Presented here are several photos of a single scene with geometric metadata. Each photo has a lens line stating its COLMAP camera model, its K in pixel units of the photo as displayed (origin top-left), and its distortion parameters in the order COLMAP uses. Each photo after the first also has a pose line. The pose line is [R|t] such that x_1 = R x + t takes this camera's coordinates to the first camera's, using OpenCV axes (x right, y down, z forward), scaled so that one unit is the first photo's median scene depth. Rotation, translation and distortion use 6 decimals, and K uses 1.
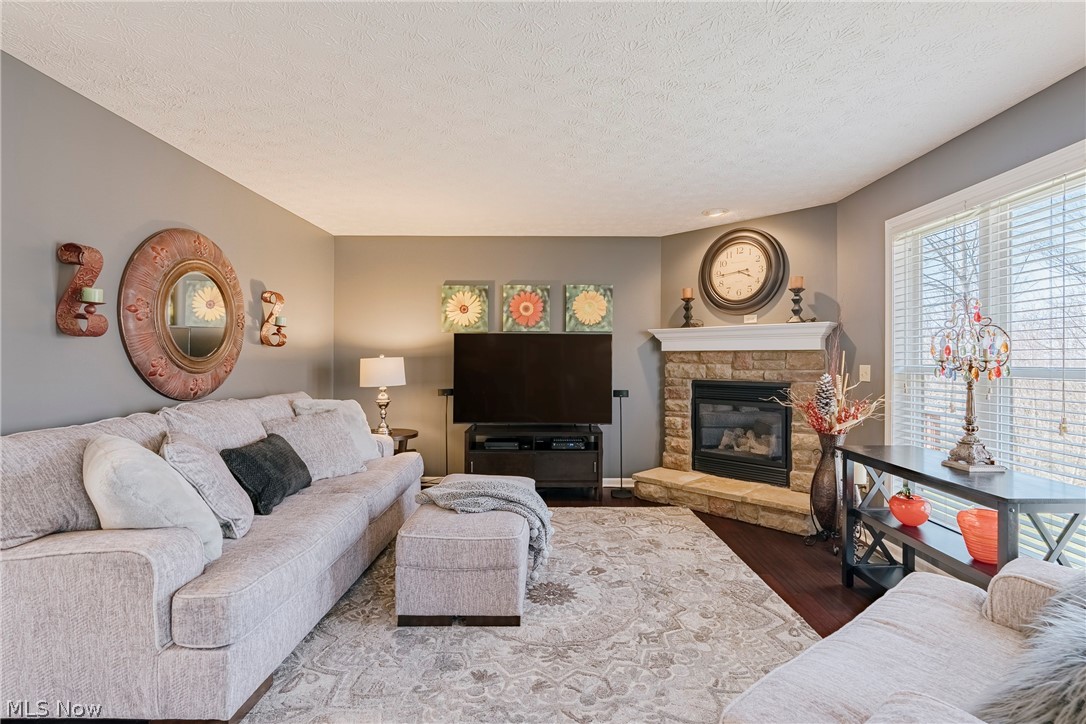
lens RADIAL K [[493.2, 0, 539.1], [0, 493.2, 360.7], [0, 0, 1]] dist [-0.011895, 0.003612]
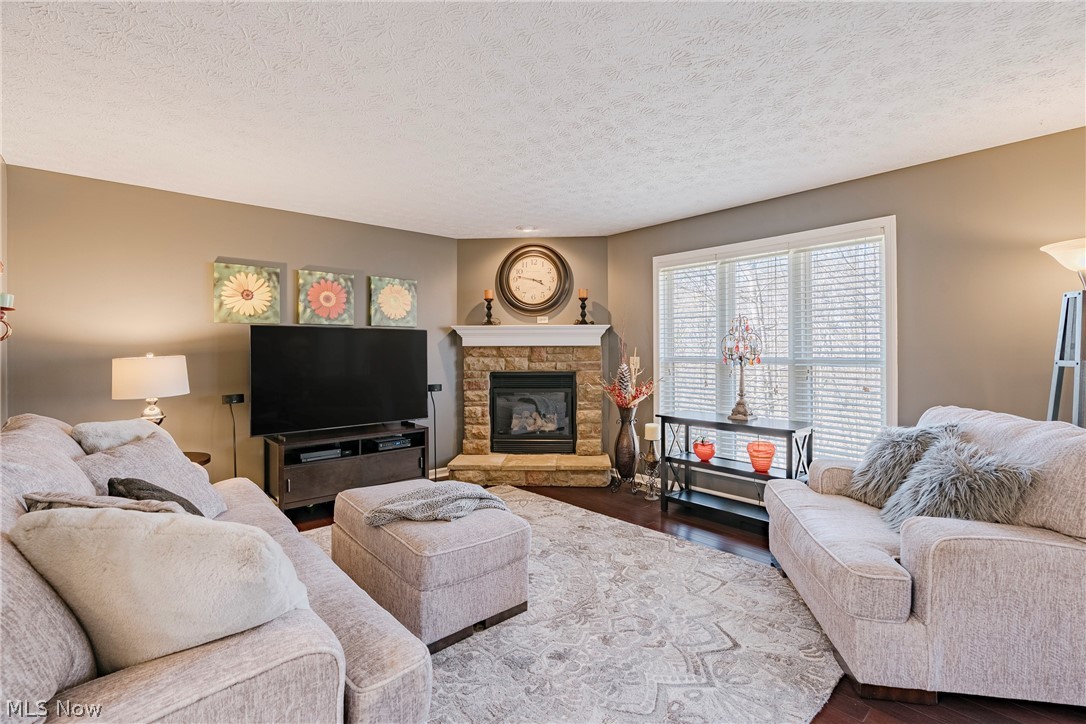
lens RADIAL K [[493.2, 0, 531.0], [0, 493.2, 352.4], [0, 0, 1]] dist [-0.011895, 0.003612]
pose [[0.754928, -0.011272, 0.655711, -0.405016], [0.010129, 0.999933, 0.005527, -0.012319], [-0.655730, 0.002469, 0.754991, 0.107968]]
